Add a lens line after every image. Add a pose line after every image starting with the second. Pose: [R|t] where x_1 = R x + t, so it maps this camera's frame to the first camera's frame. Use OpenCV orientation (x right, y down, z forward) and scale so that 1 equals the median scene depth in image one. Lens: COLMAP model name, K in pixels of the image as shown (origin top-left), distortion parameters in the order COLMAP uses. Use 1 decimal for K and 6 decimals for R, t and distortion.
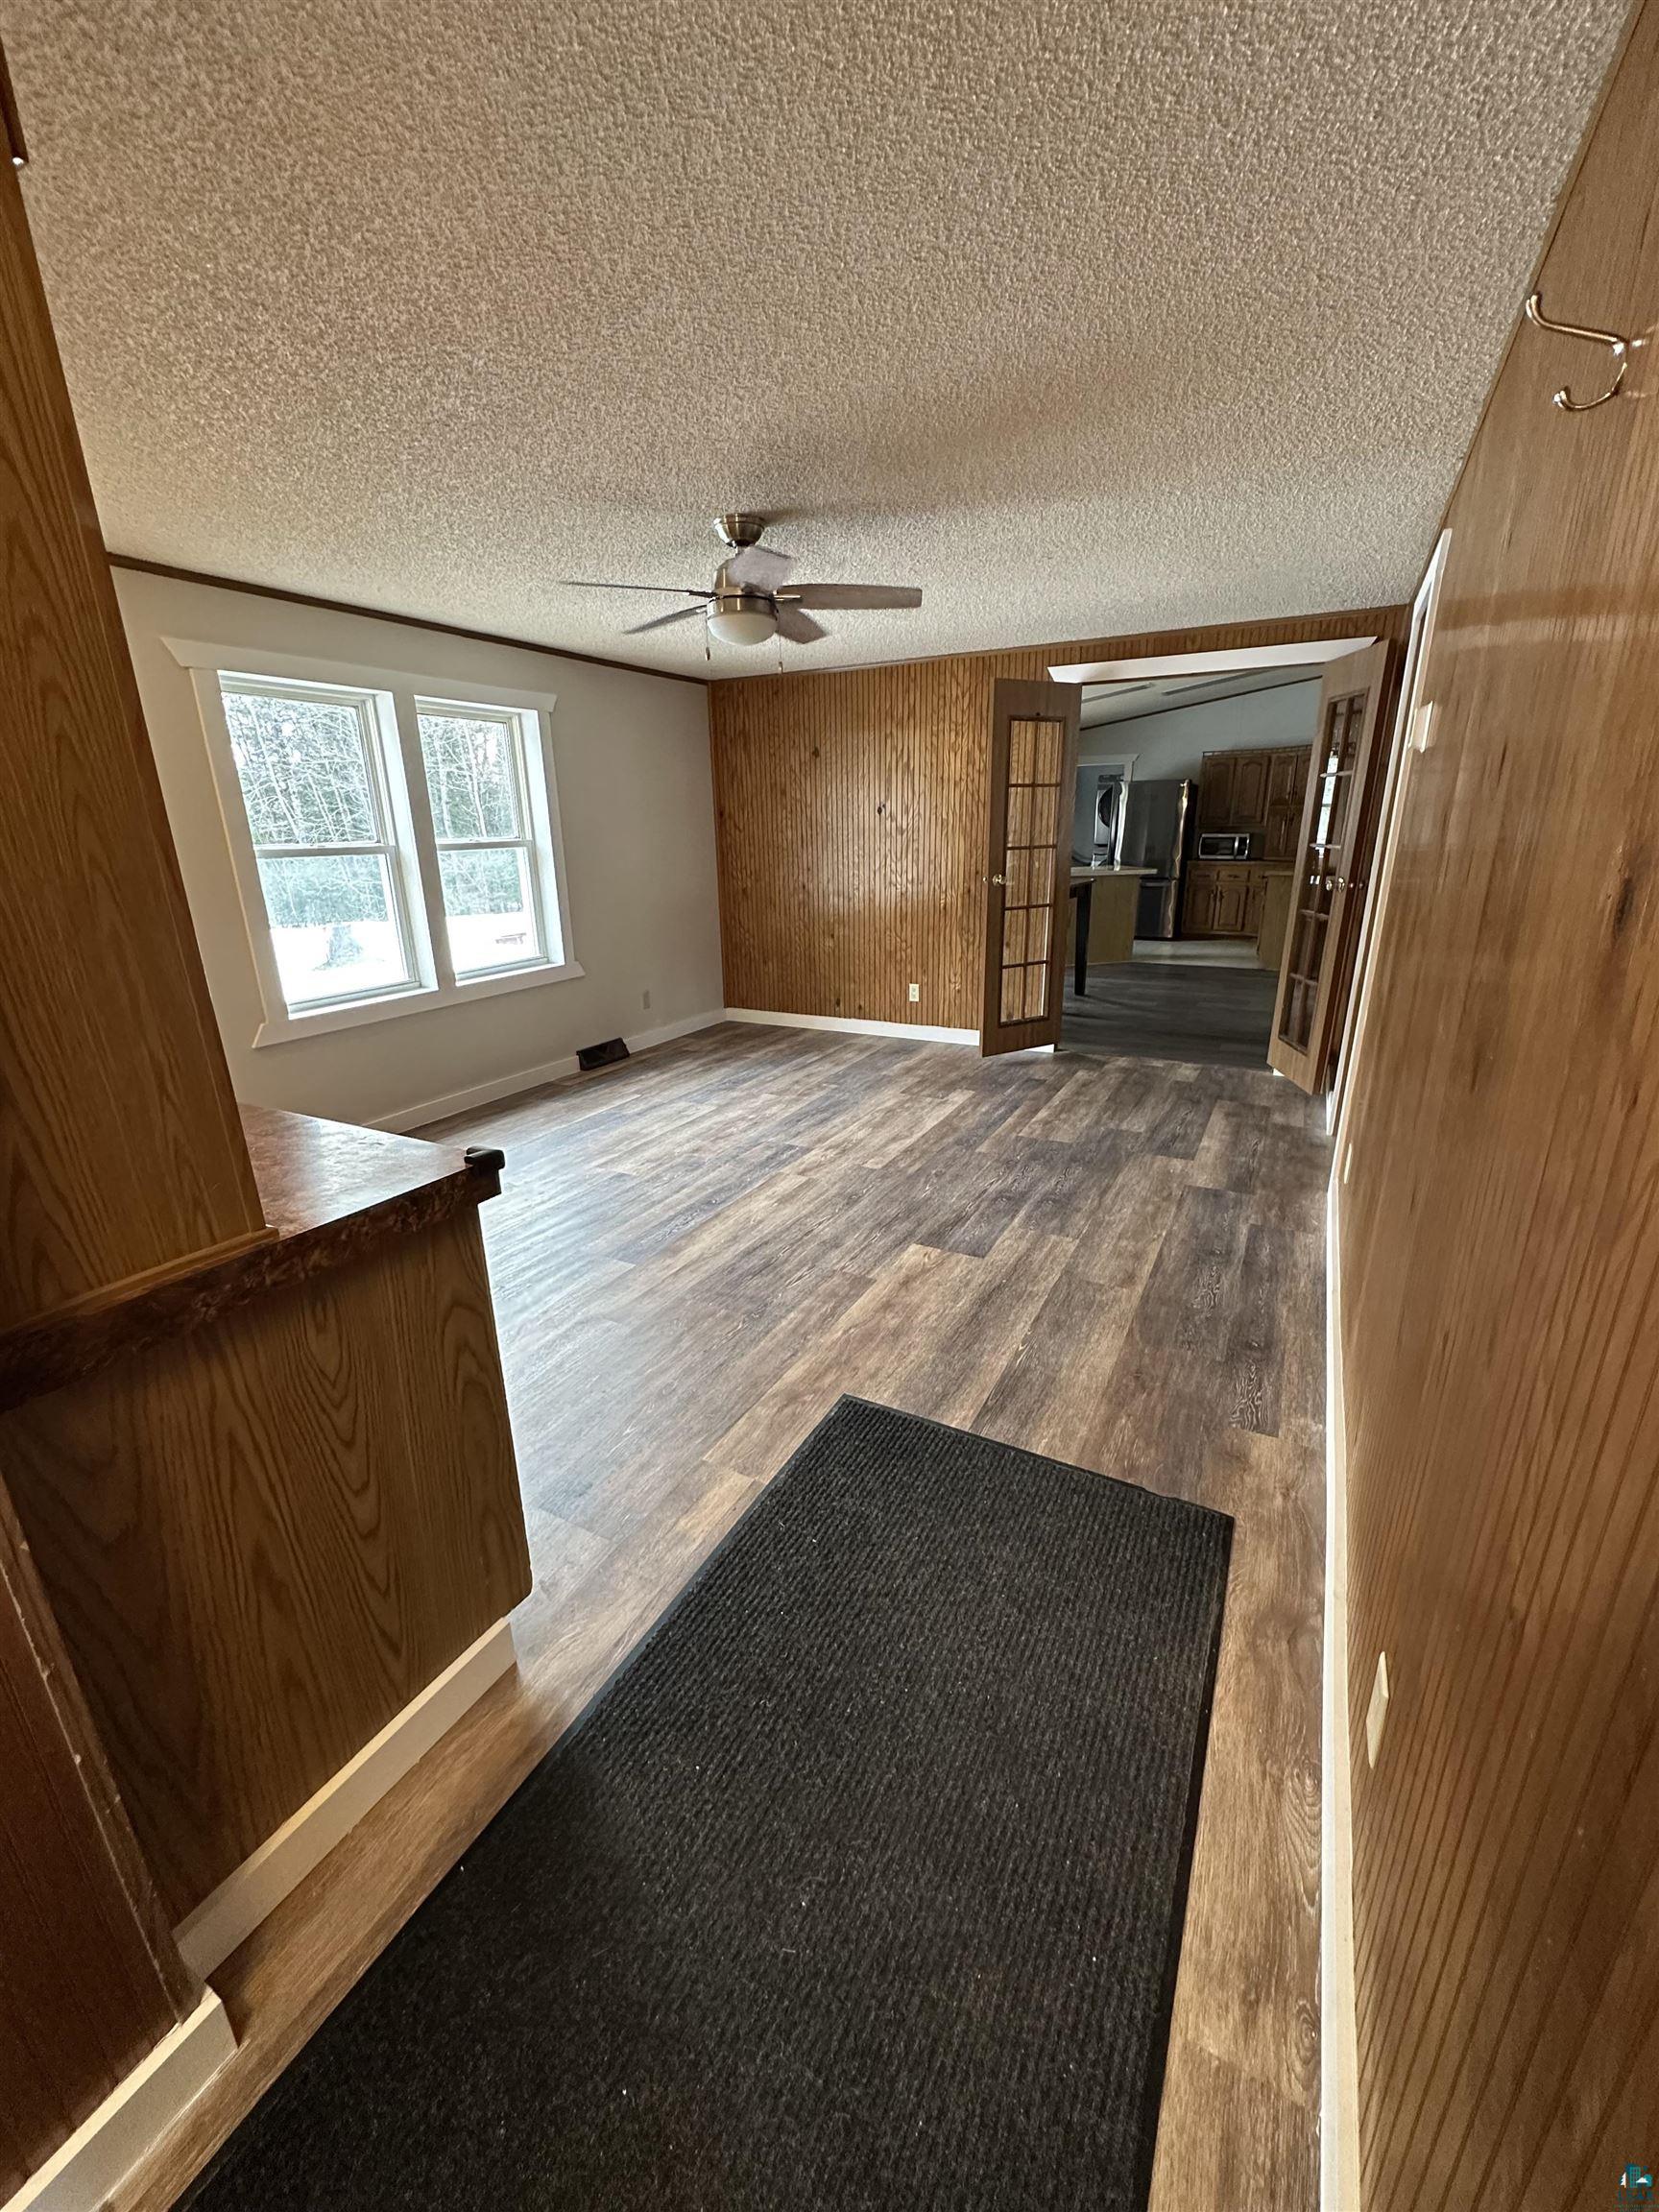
lens RADIAL K [[886.0, 0, 828.2], [0, 886.0, 1108.8], [0, 0, 1]] dist [0.001084, 0.000122]
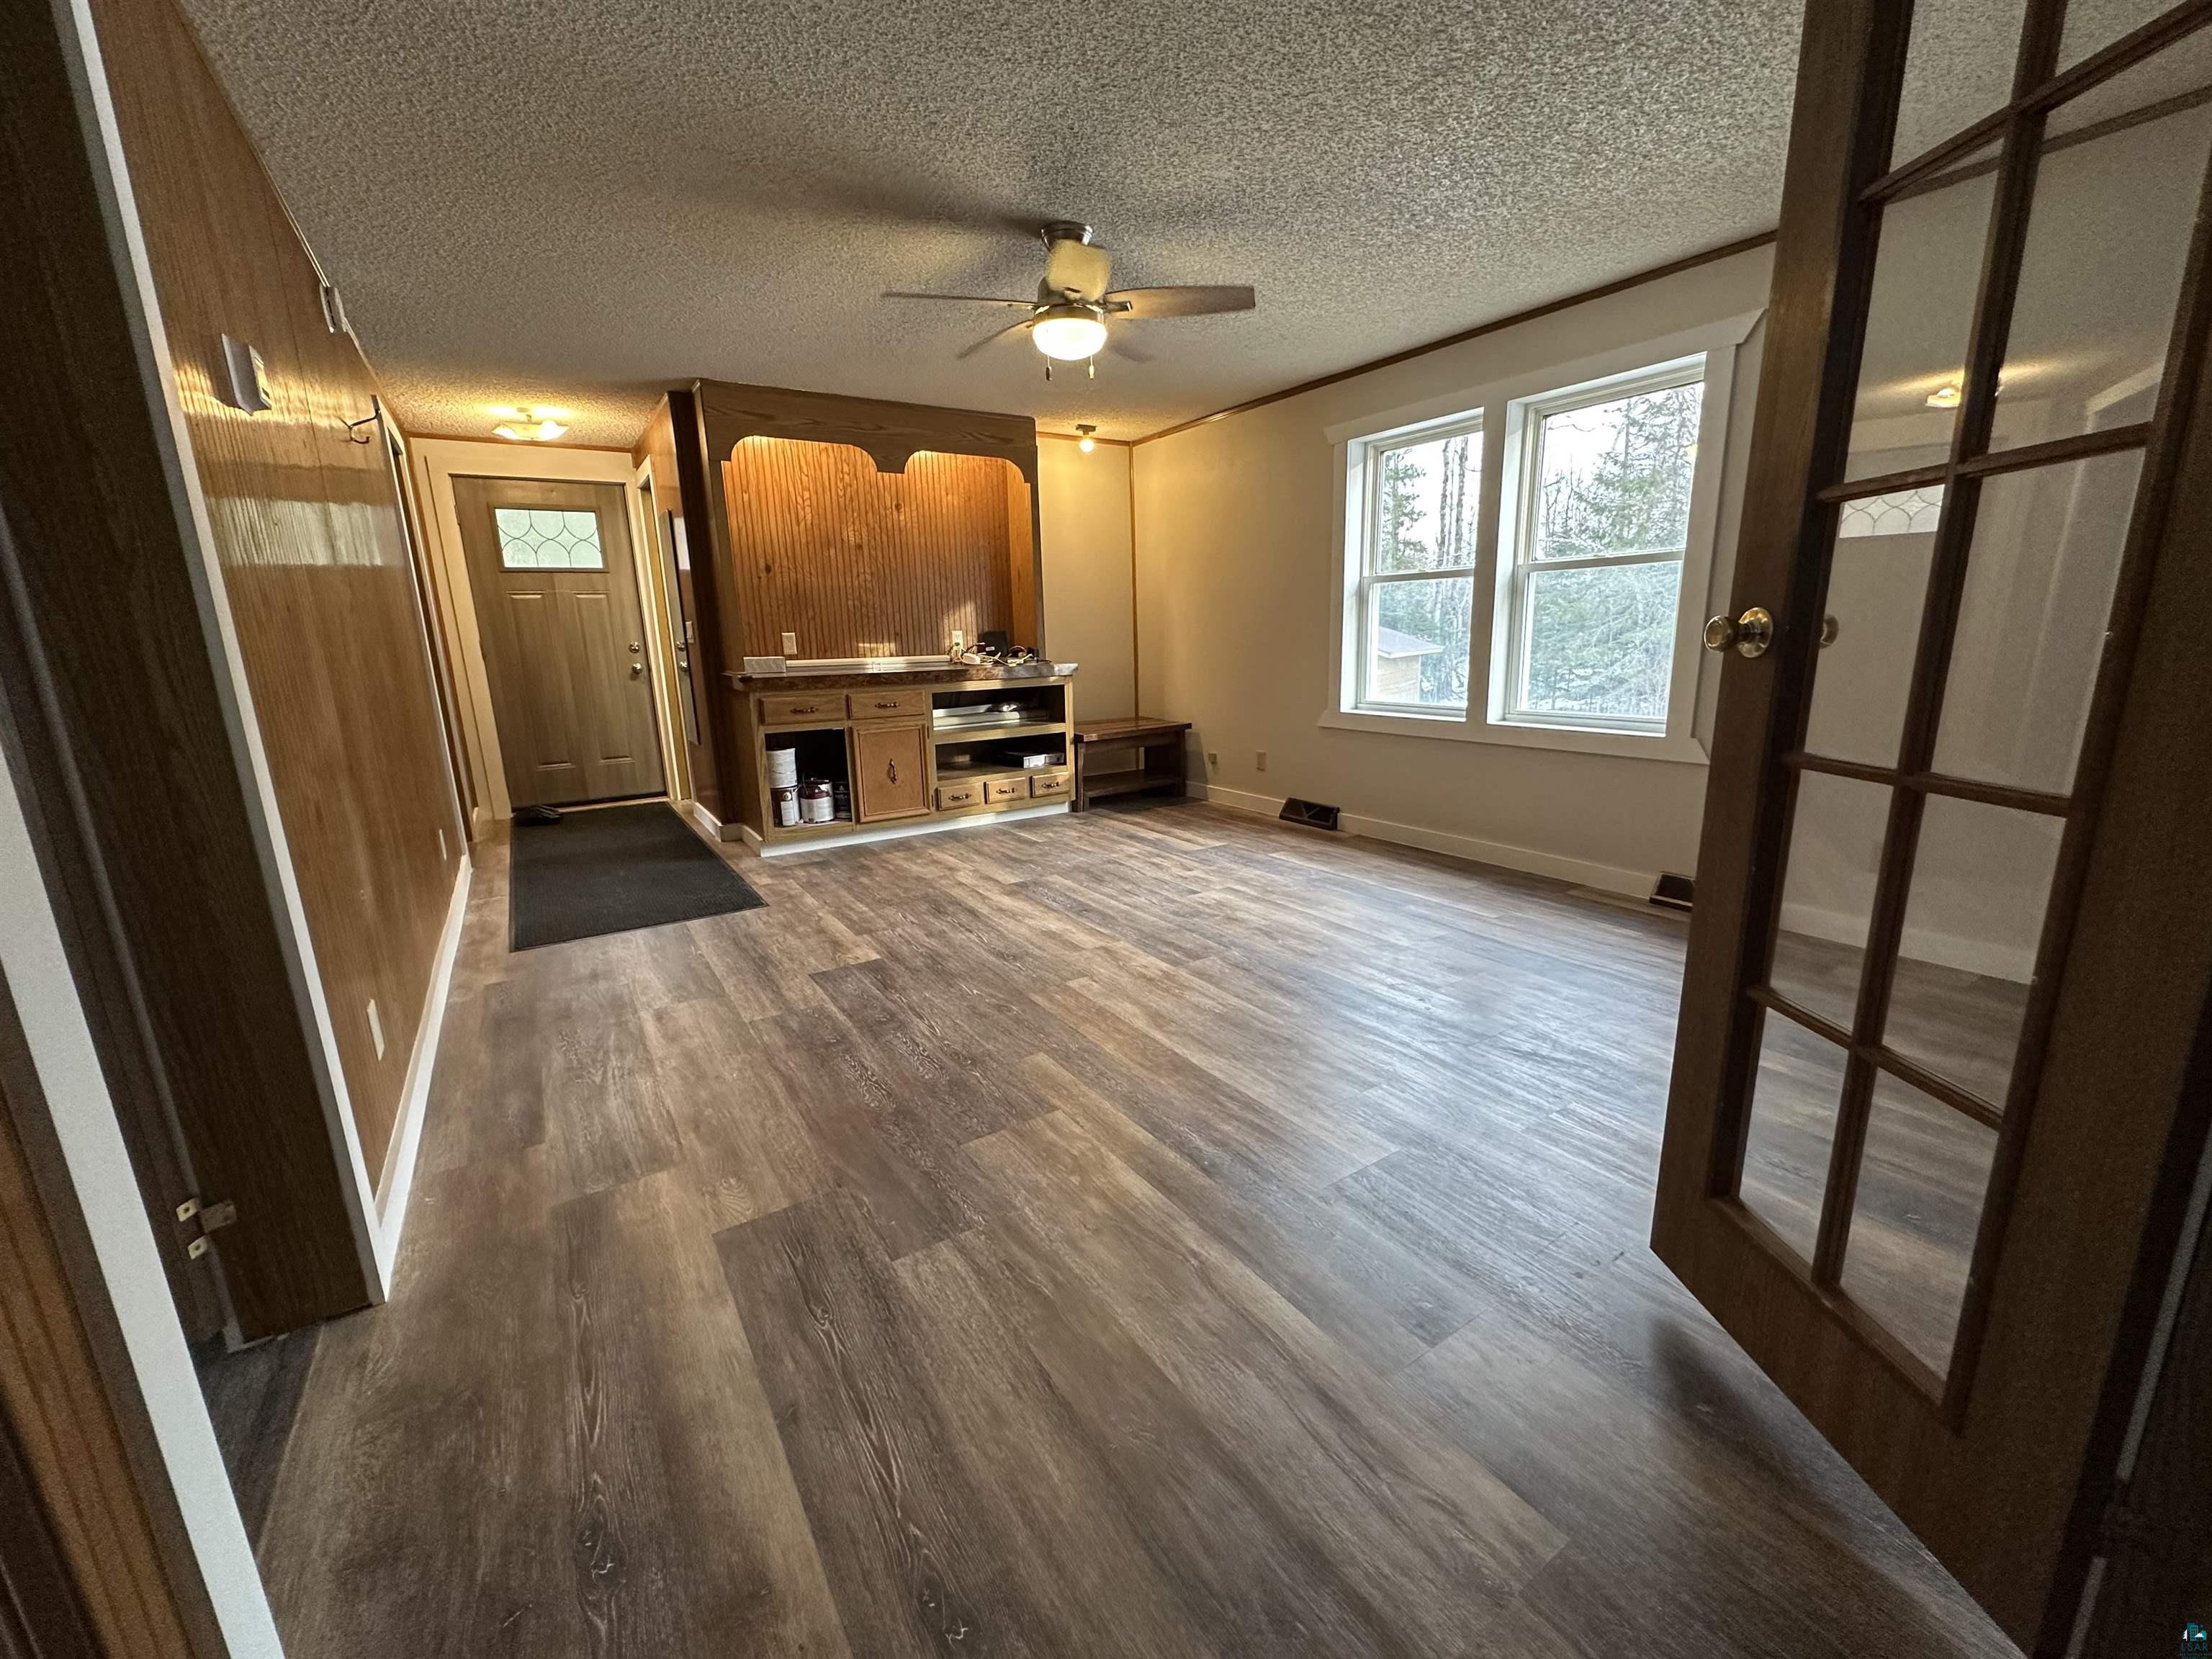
lens RADIAL K [[886.0, 0, 1106.5], [0, 886.0, 832.4], [0, 0, 1]] dist [0.001084, 0.000122]
pose [[-0.478263, 0.226397, -0.848533, 0.664860], [-0.236081, 0.897492, 0.372523, -0.343640], [0.845890, 0.378486, -0.375790, 1.287280]]
